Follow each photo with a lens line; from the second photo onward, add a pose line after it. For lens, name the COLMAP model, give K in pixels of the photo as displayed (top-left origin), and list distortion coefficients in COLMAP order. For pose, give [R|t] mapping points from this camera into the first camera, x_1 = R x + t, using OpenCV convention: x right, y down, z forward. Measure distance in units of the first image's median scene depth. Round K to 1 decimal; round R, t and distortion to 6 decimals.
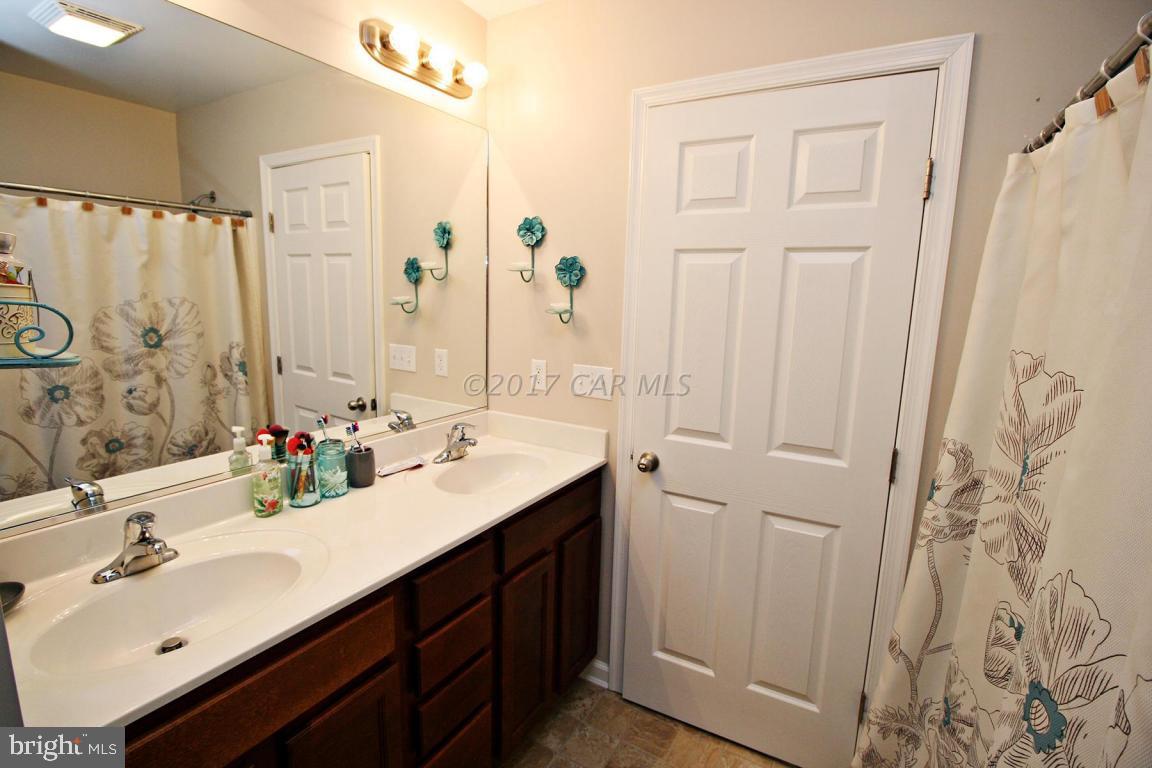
lens RADIAL K [[541.6, 0, 566.7], [0, 541.6, 386.0], [0, 0, 1]] dist [-0.001317, -0.010828]
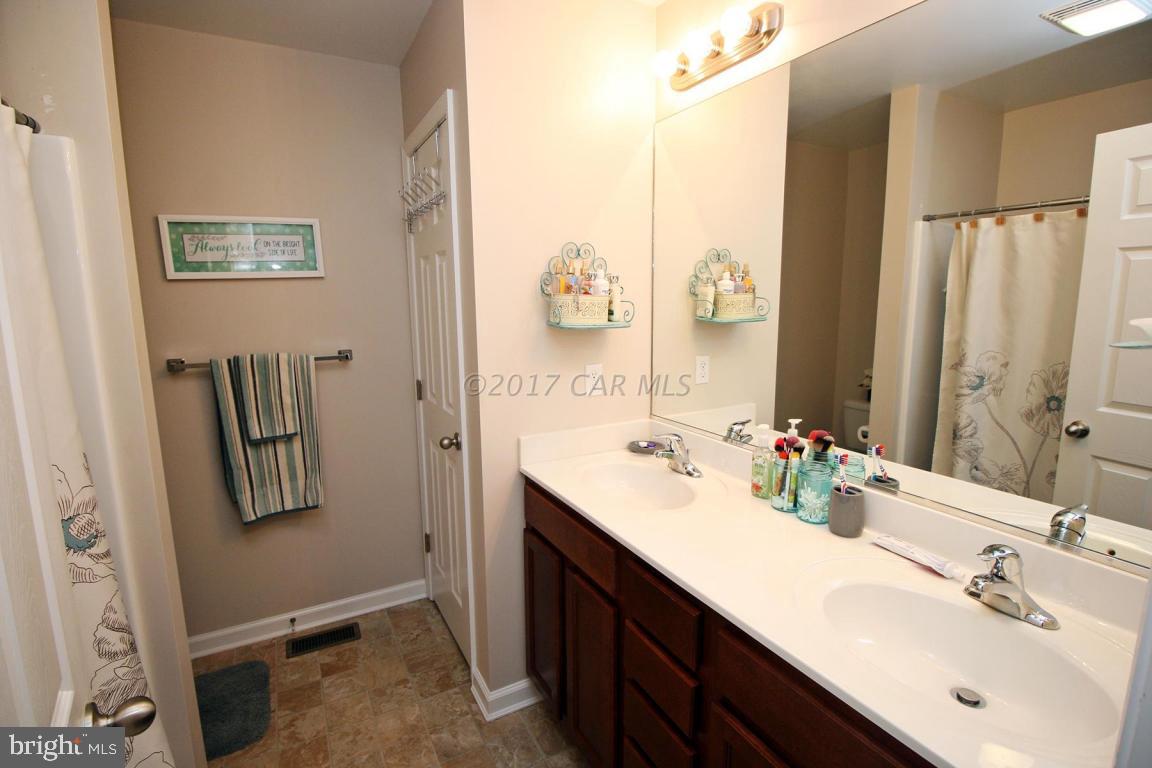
lens RADIAL K [[541.6, 0, 570.4], [0, 541.6, 379.4], [0, 0, 1]] dist [-0.001317, -0.010828]
pose [[-0.520351, 0.111789, -0.846604, 0.435567], [-0.146330, 0.965059, 0.217369, -0.137452], [0.841322, 0.236992, -0.485811, 0.844016]]
